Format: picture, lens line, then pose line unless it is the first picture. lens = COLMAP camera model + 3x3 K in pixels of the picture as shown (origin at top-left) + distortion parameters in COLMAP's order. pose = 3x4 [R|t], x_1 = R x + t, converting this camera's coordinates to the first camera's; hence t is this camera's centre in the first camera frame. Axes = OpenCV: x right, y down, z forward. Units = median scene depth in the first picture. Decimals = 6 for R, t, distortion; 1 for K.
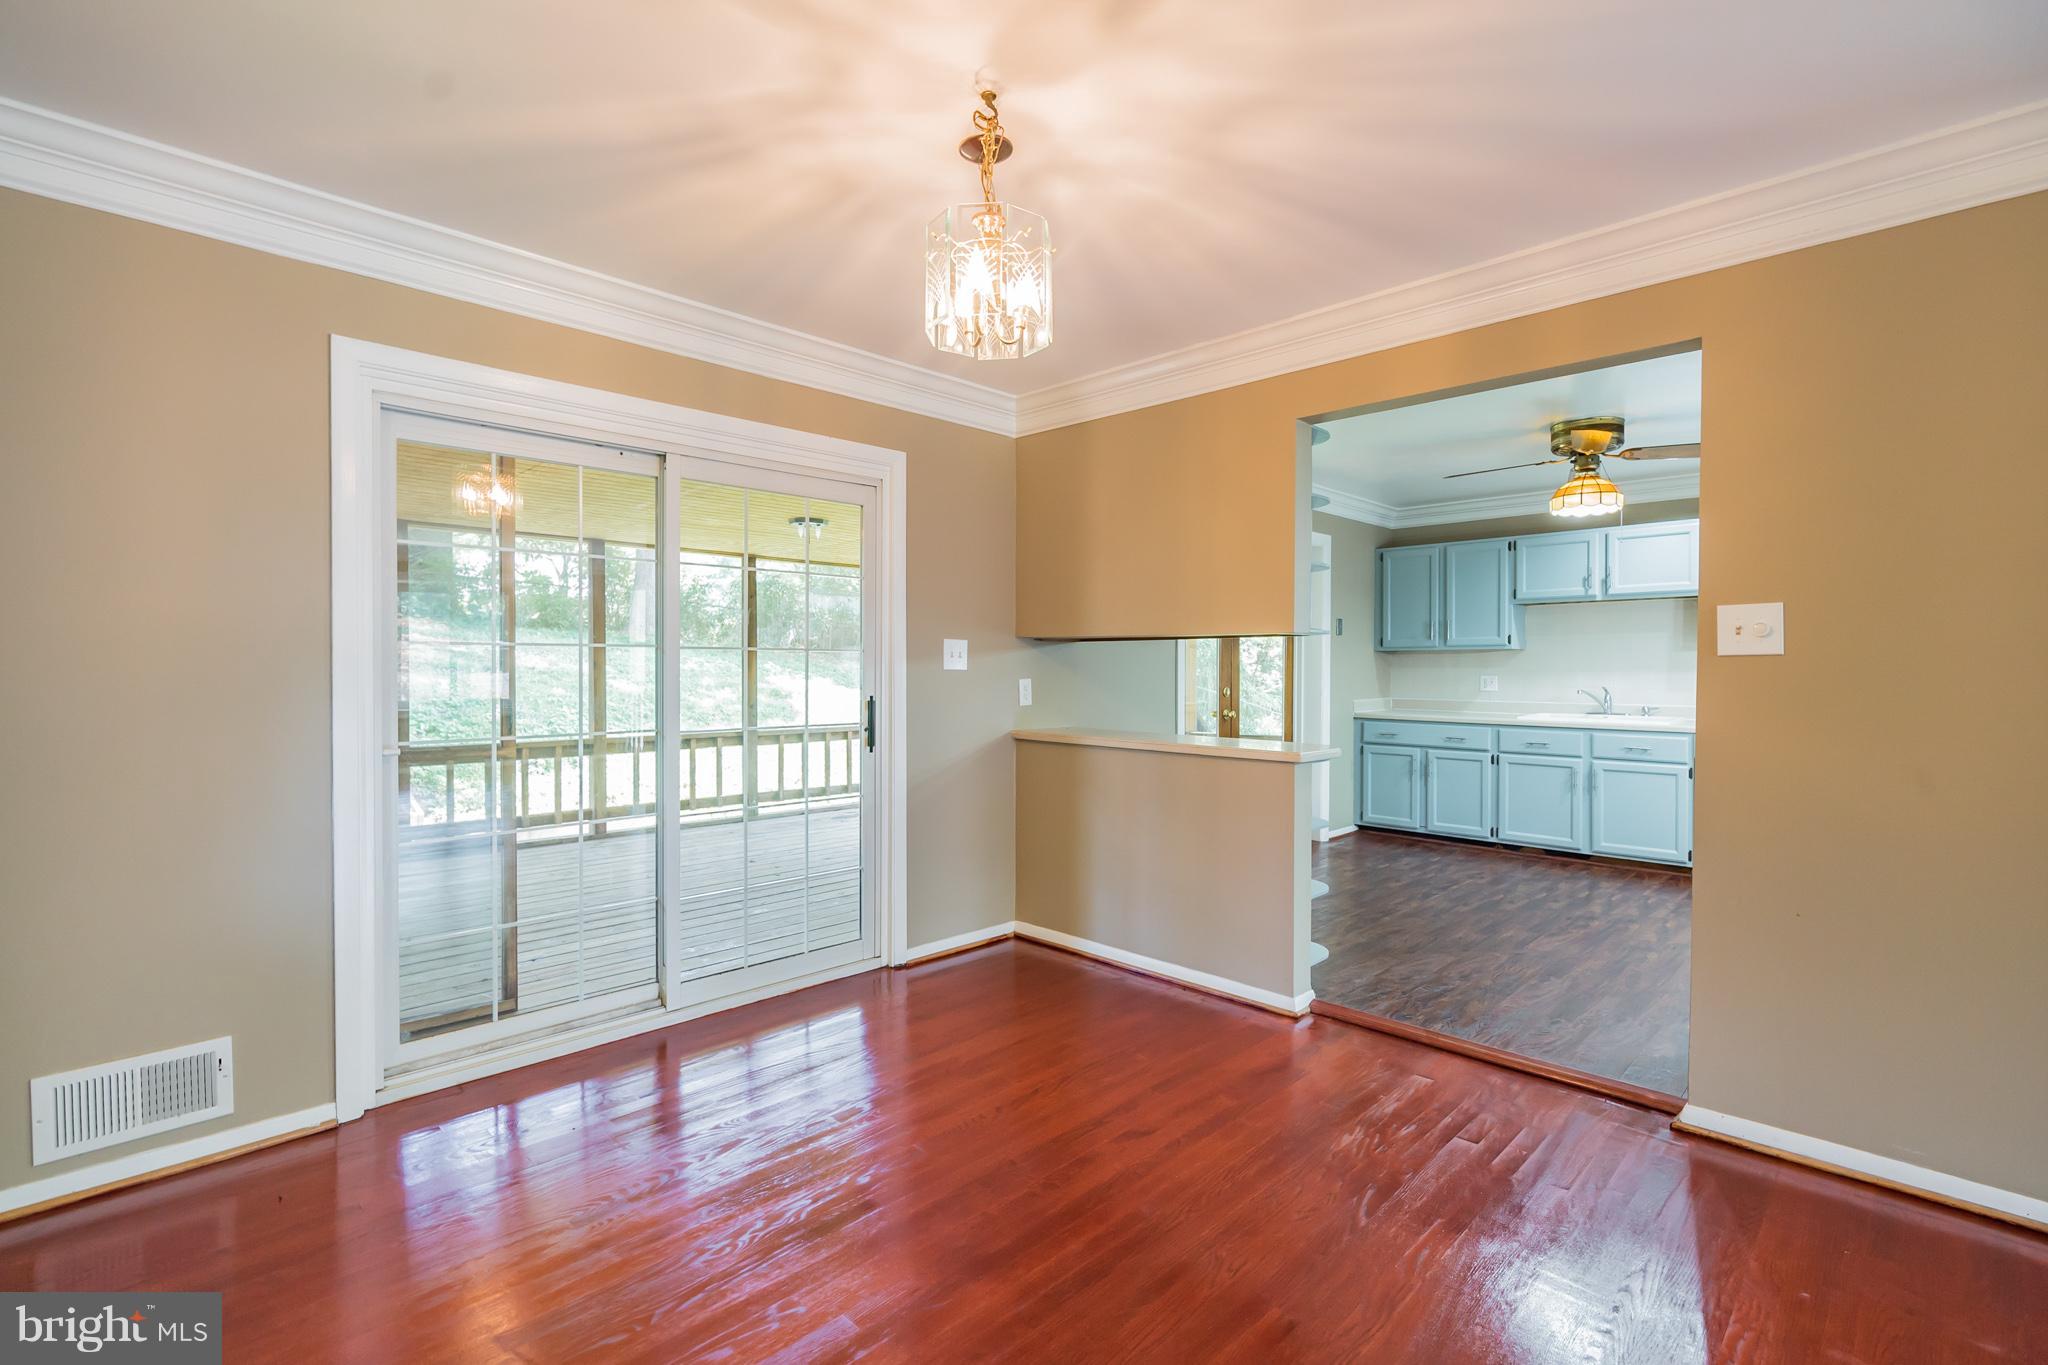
lens RADIAL K [[934.9, 0, 1011.7], [0, 934.9, 680.1], [0, 0, 1]] dist [-0.002579, -0.000653]
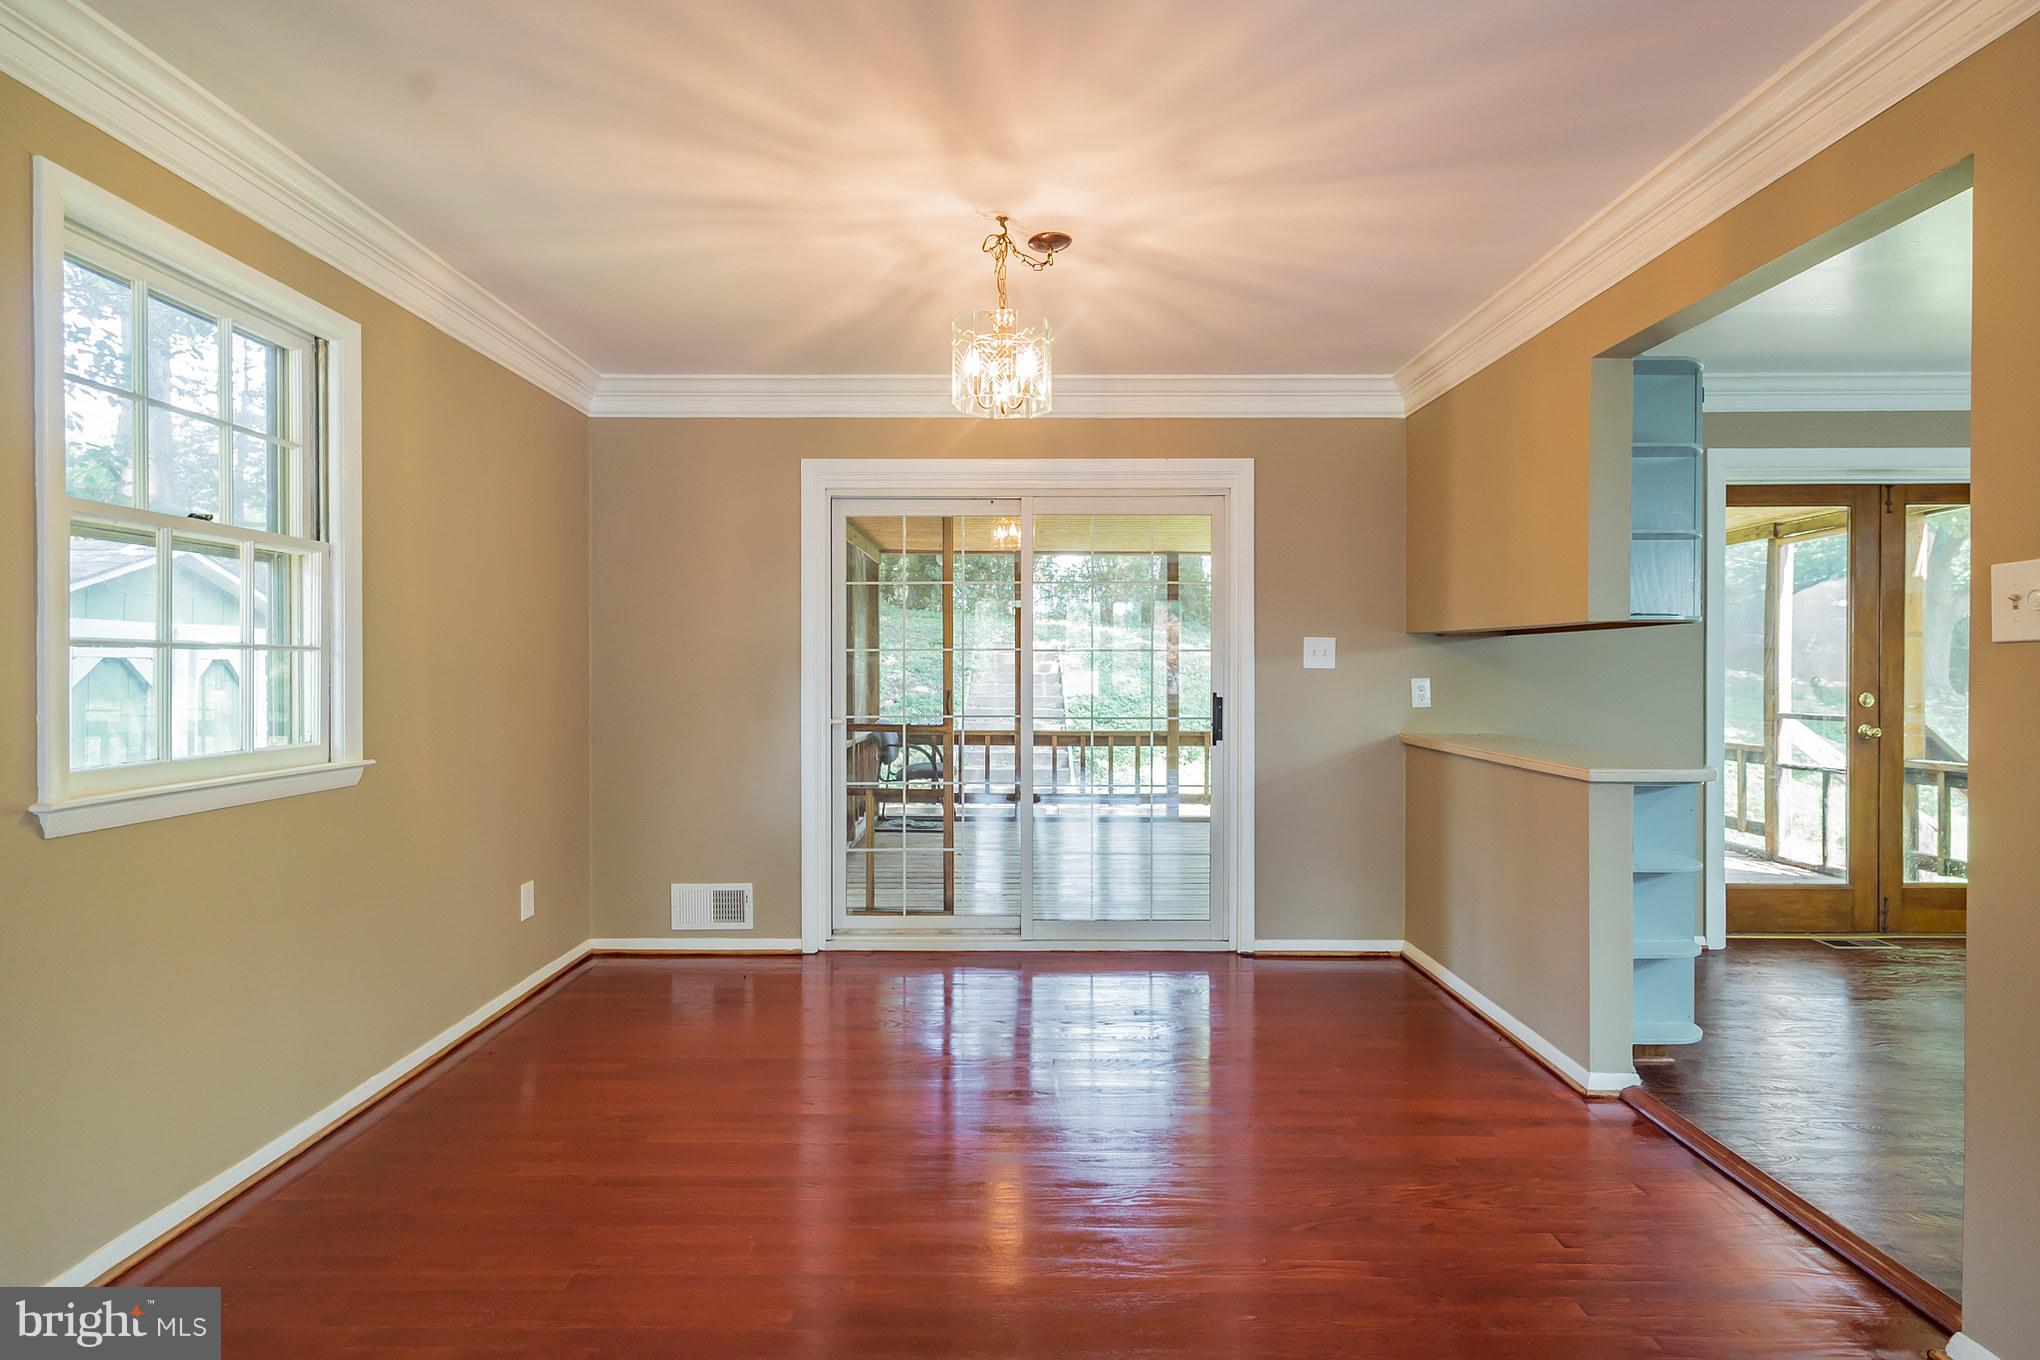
lens RADIAL K [[1035.4, 0, 1018.8], [0, 1035.4, 674.5], [0, 0, 1]] dist [0.012549, 0.001600]
pose [[0.702972, 0.002730, -0.711212, 0.340775], [-0.009112, 0.999945, -0.005169, 0.002809], [0.711159, 0.010115, 0.702958, 0.006277]]
